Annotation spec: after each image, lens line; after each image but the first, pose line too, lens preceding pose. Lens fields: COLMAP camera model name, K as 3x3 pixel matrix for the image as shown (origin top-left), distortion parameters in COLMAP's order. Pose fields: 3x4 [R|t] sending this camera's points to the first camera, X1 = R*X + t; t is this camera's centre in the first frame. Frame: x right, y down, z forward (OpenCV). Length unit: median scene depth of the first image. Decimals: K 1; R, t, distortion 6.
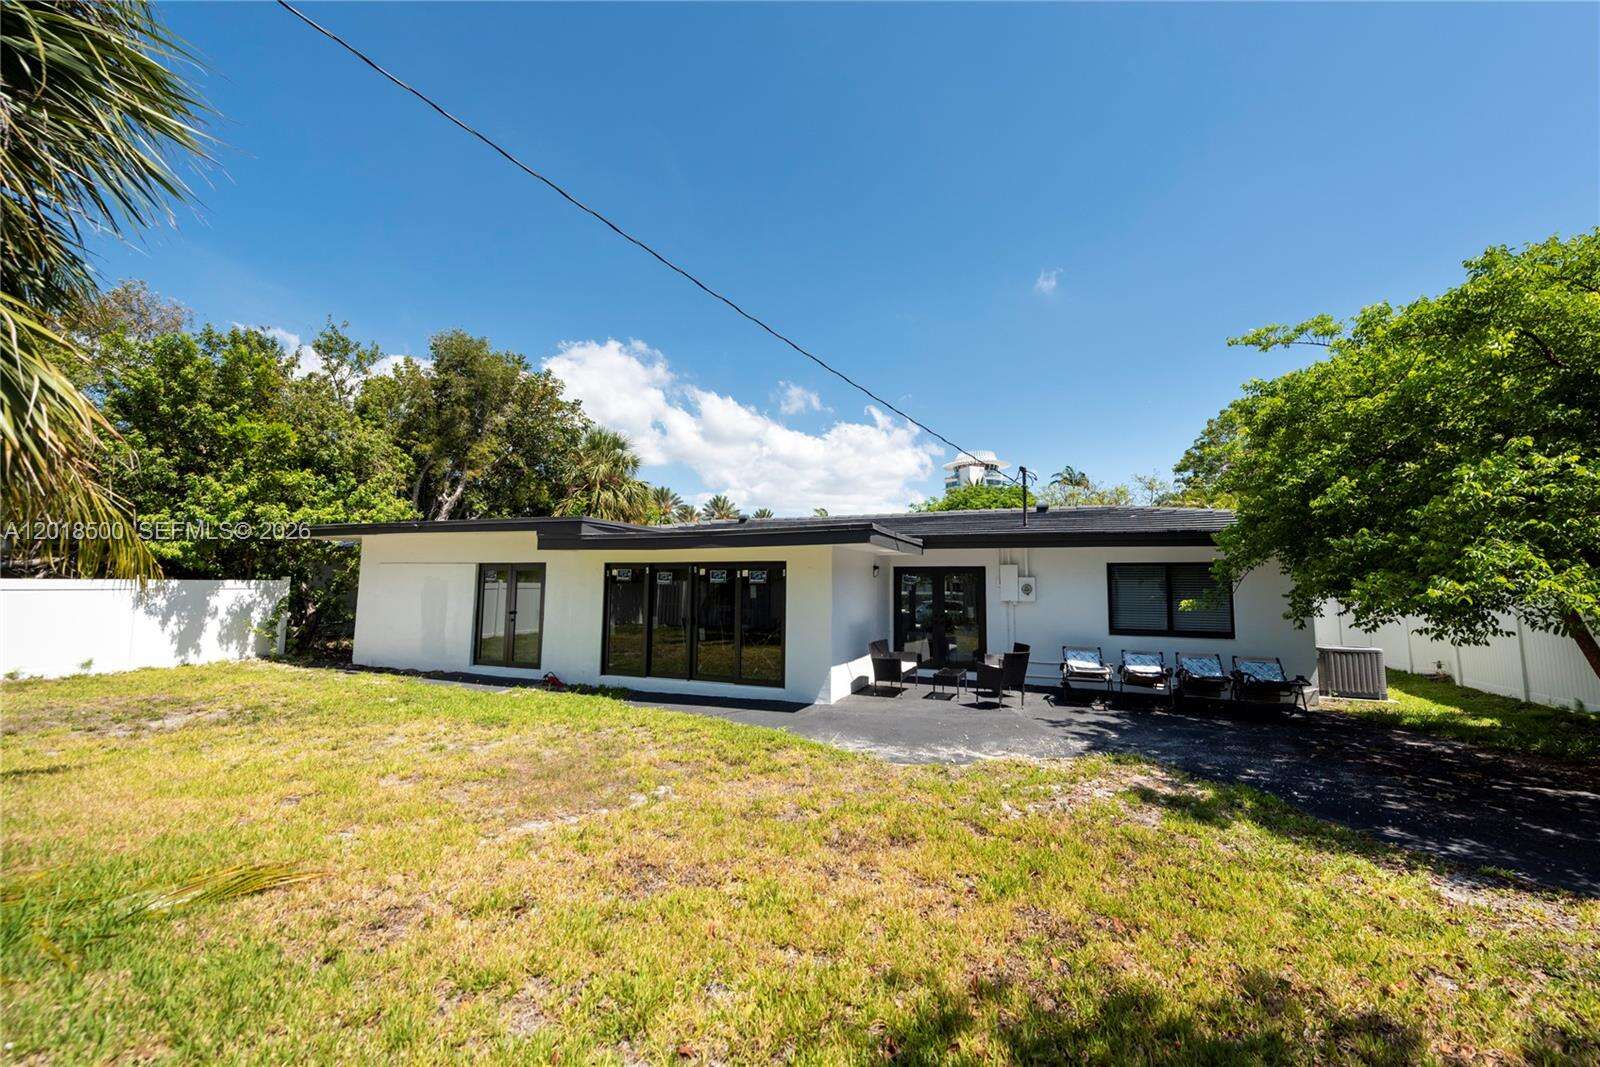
lens RADIAL K [[652.6, 0, 792.5], [0, 652.6, 516.0], [0, 0, 1]] dist [0.006679, -0.000942]
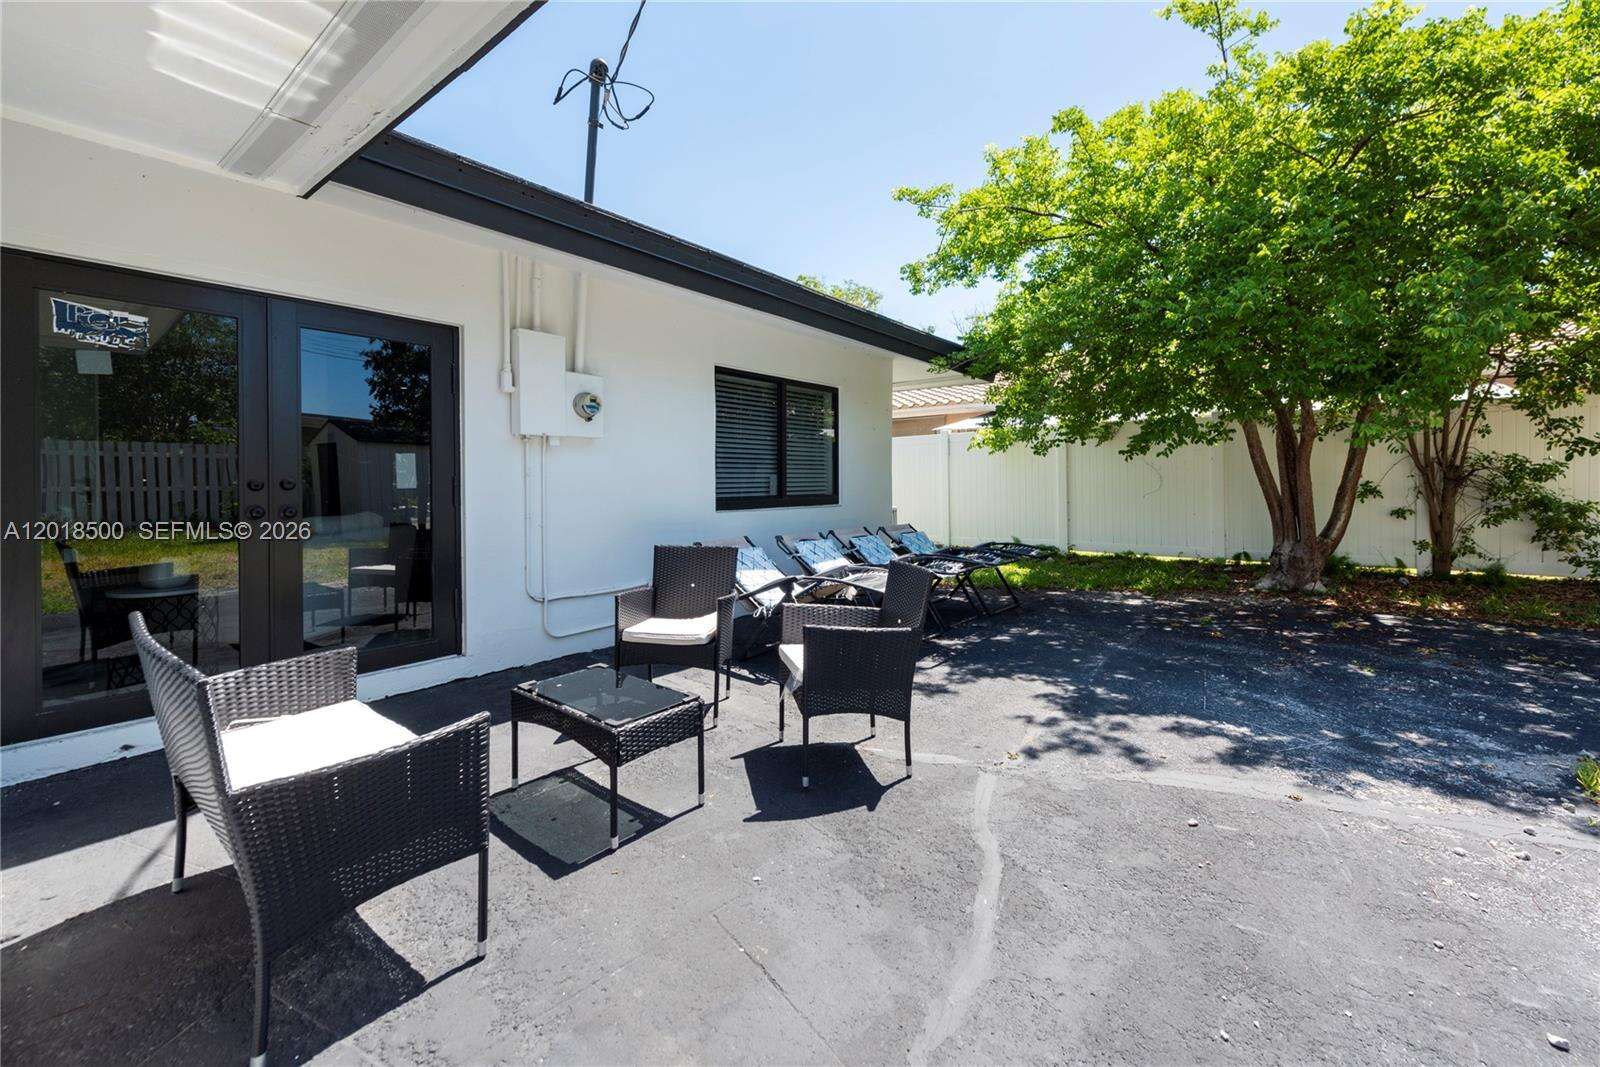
lens RADIAL K [[652.6, 0, 810.9], [0, 652.6, 489.0], [0, 0, 1]] dist [0.006679, -0.000942]
pose [[0.271851, -0.024900, 0.962017, 0.030110], [-0.095452, 0.994038, 0.052702, 0.127118], [-0.957594, -0.106154, 0.267853, 0.766916]]
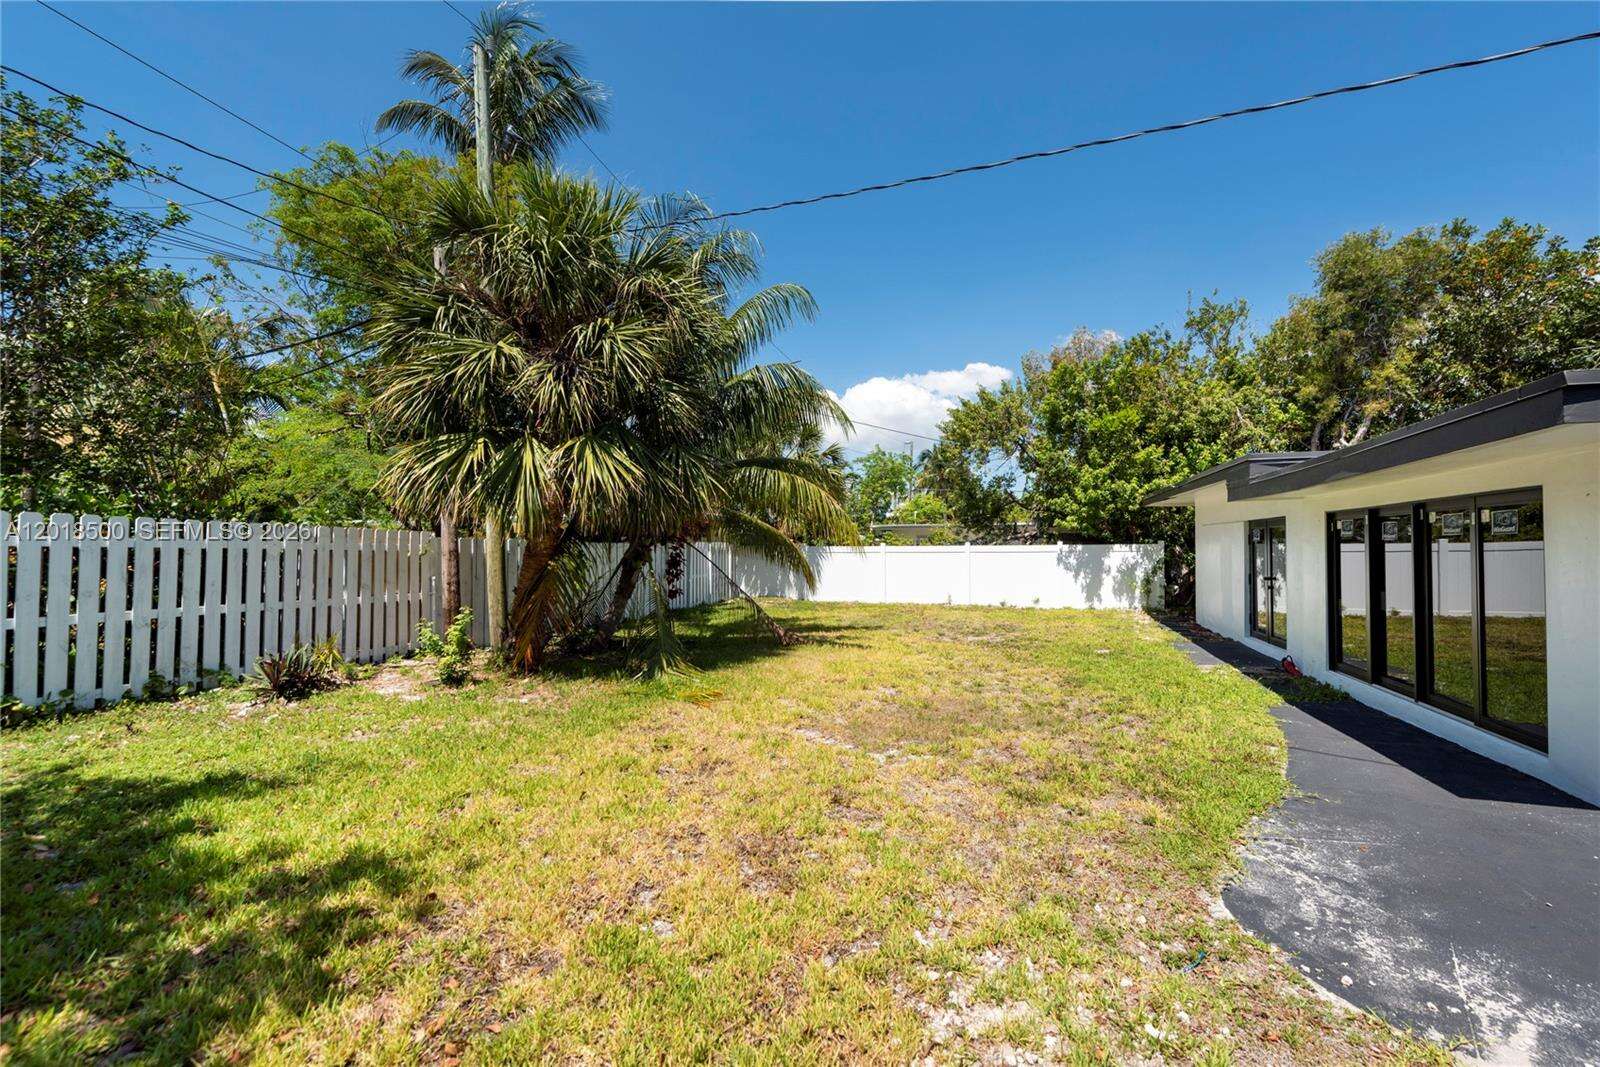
lens RADIAL K [[652.6, 0, 836.1], [0, 652.6, 536.9], [0, 0, 1]] dist [0.006679, -0.000942]
pose [[0.093498, -0.026270, -0.995273, 0.350158], [0.108916, 0.993922, -0.016003, 0.049984], [0.989644, -0.106905, 0.095791, 0.395519]]
